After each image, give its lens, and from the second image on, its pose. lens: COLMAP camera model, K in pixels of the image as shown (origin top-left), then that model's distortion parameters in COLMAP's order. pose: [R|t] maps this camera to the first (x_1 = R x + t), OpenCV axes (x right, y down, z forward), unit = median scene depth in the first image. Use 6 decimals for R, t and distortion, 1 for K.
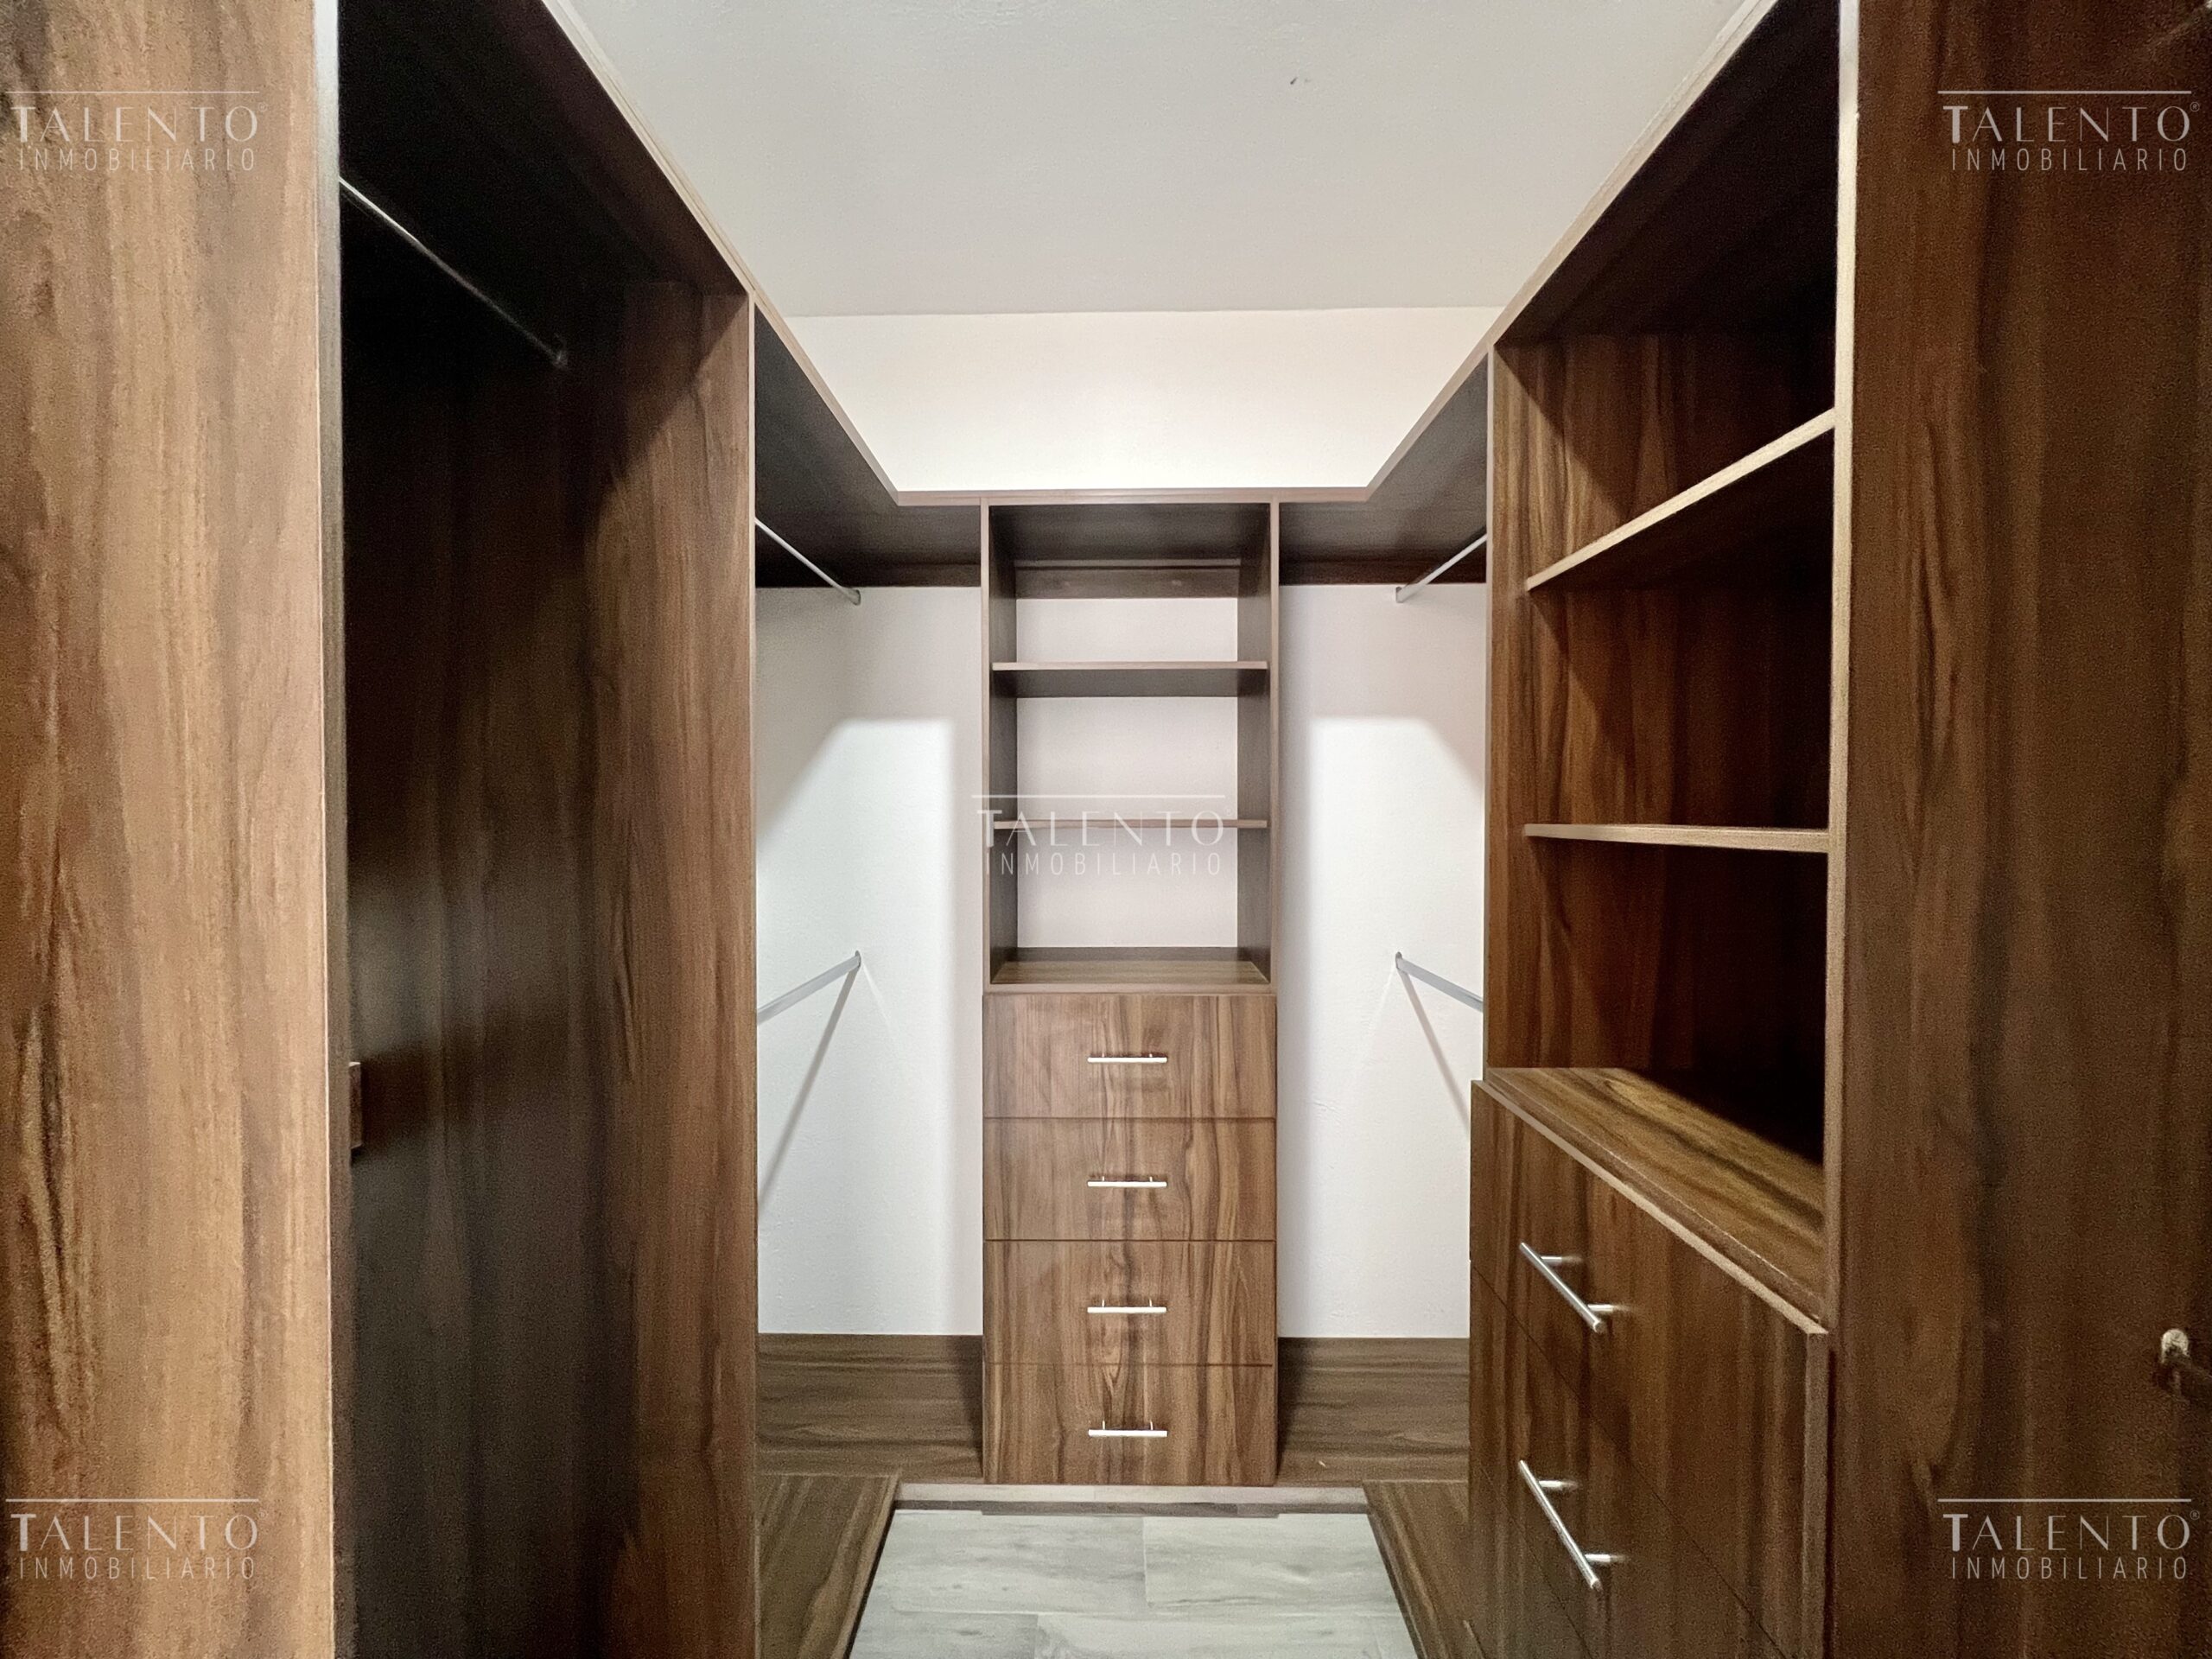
lens RADIAL K [[886.5, 0, 1103.6], [0, 886.5, 826.4], [0, 0, 1]] dist [-0.000504, 0.000074]
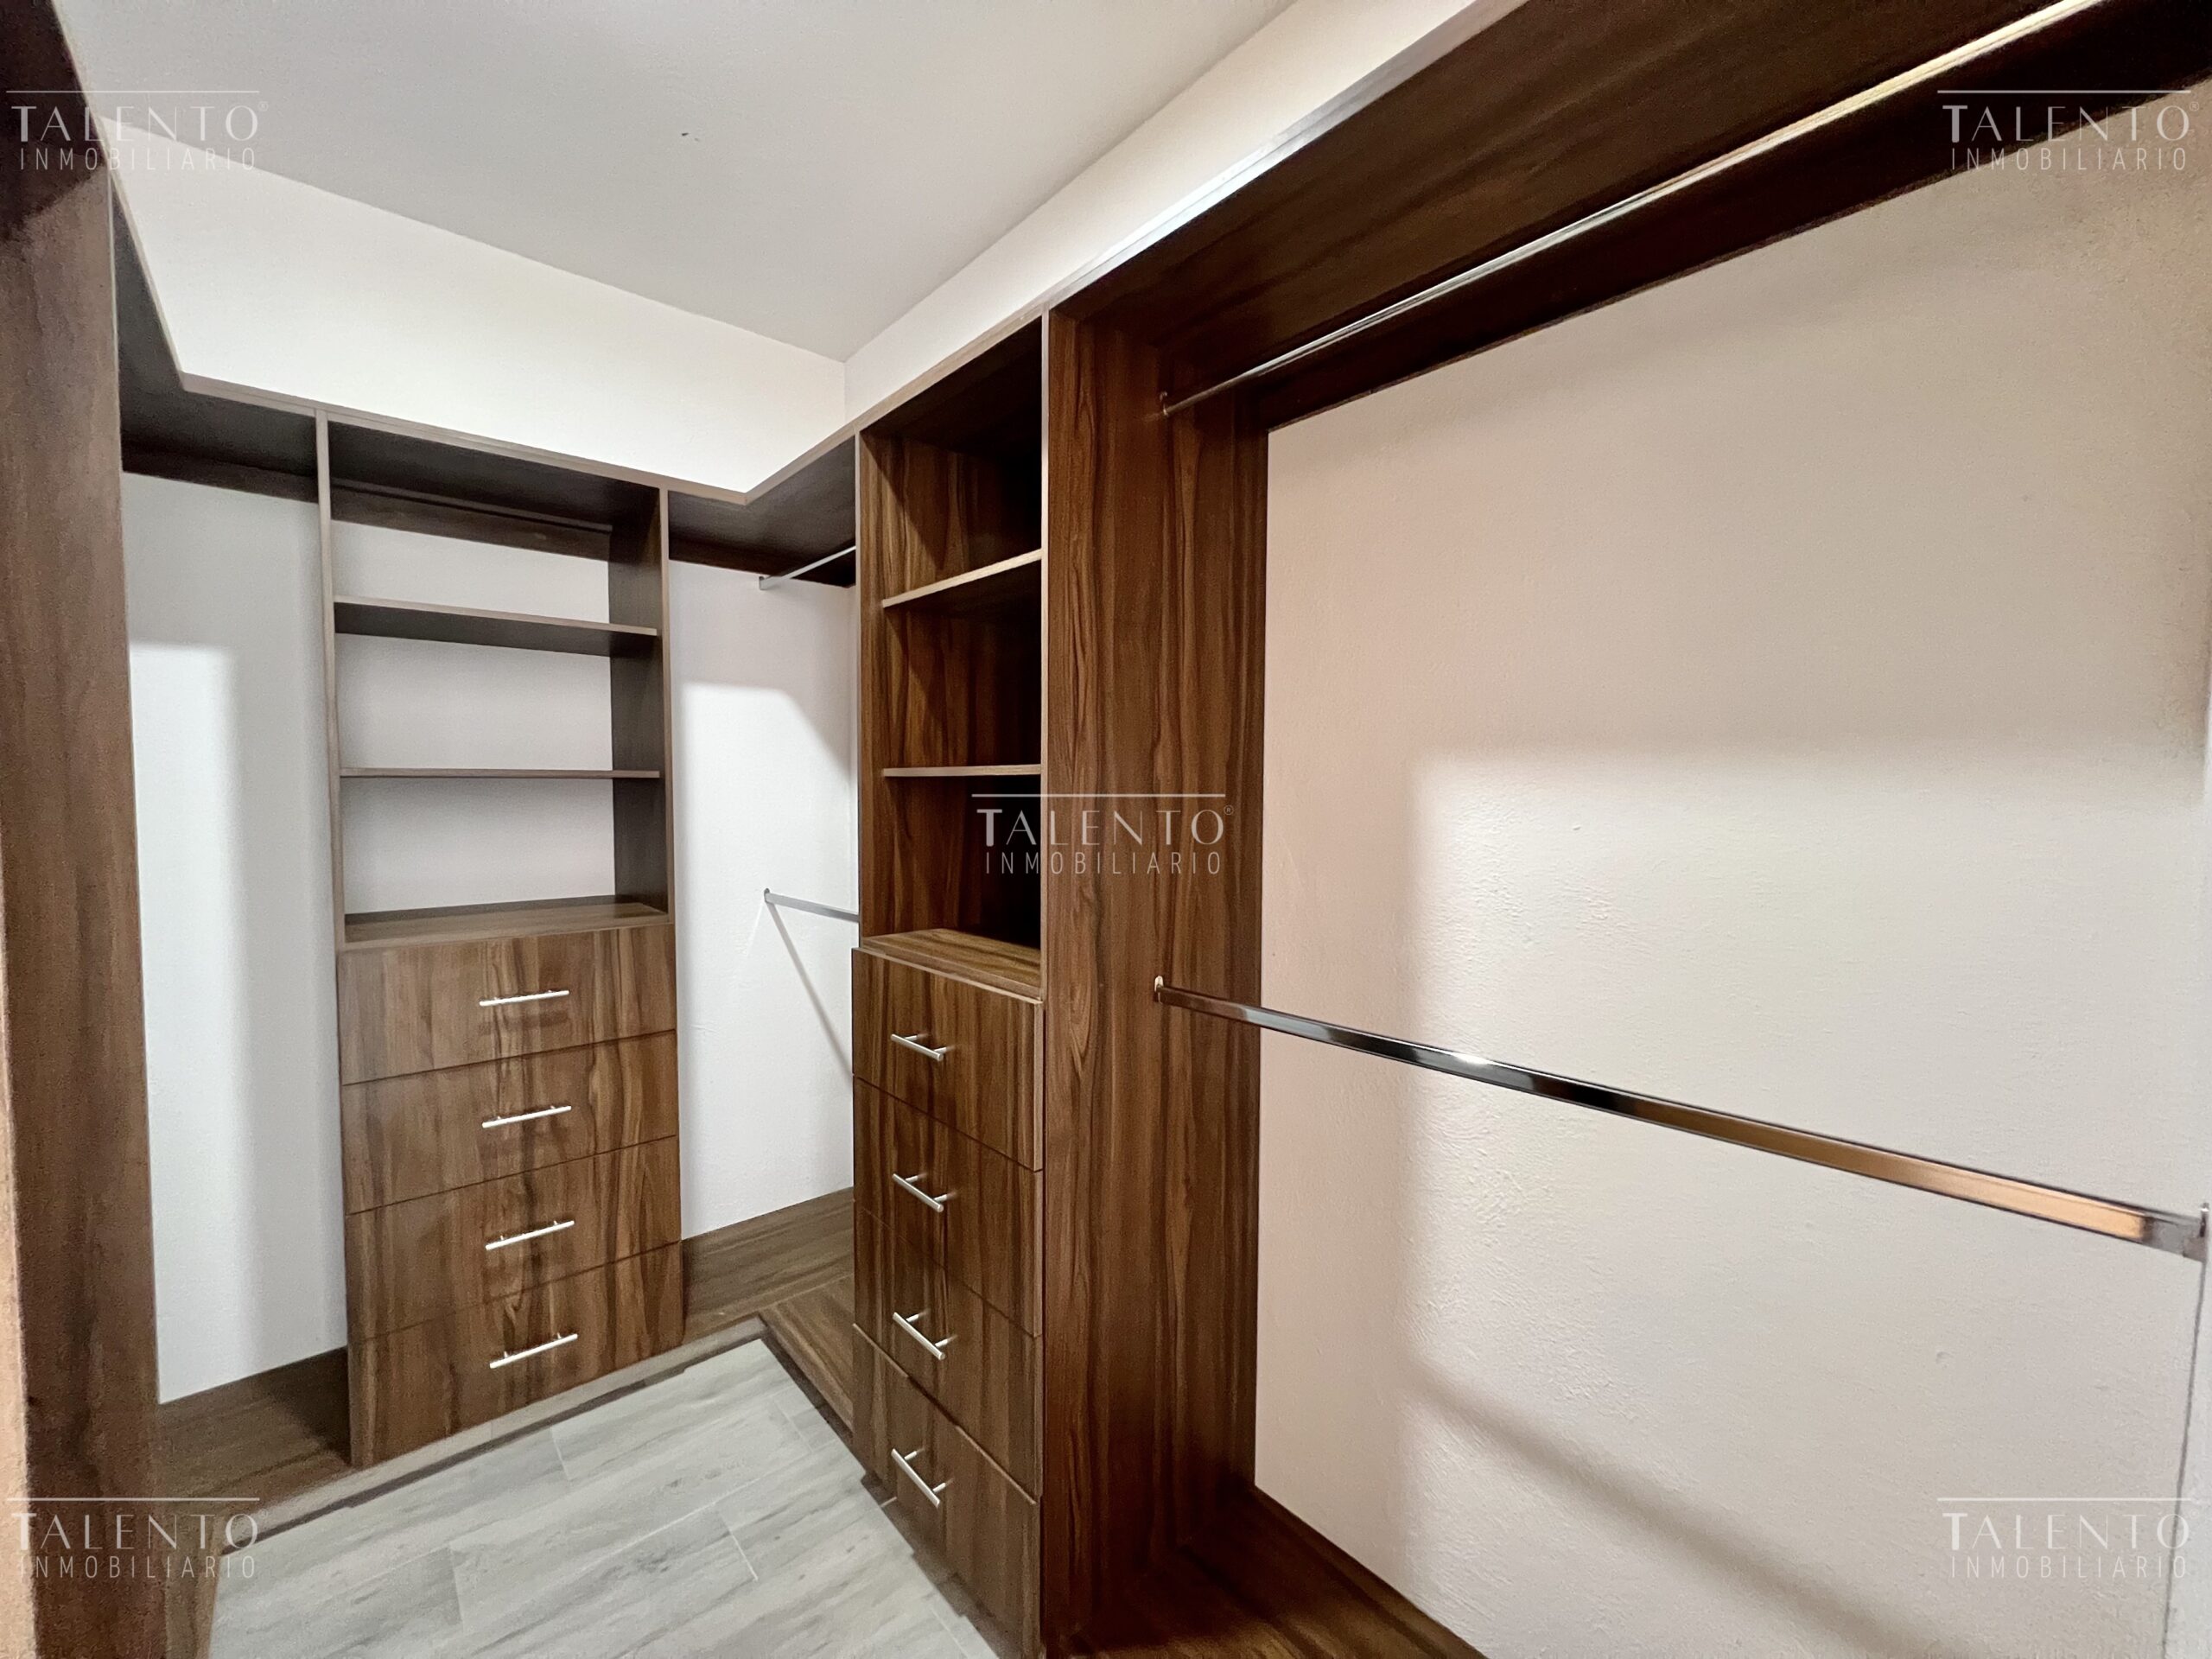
lens RADIAL K [[886.5, 0, 1103.6], [0, 886.5, 826.4], [0, 0, 1]] dist [-0.000504, 0.000074]
pose [[0.738728, -0.025424, 0.673524, -0.165267], [0.007679, 0.999541, 0.029308, 0.036225], [-0.673960, -0.016479, 0.738584, -0.221653]]
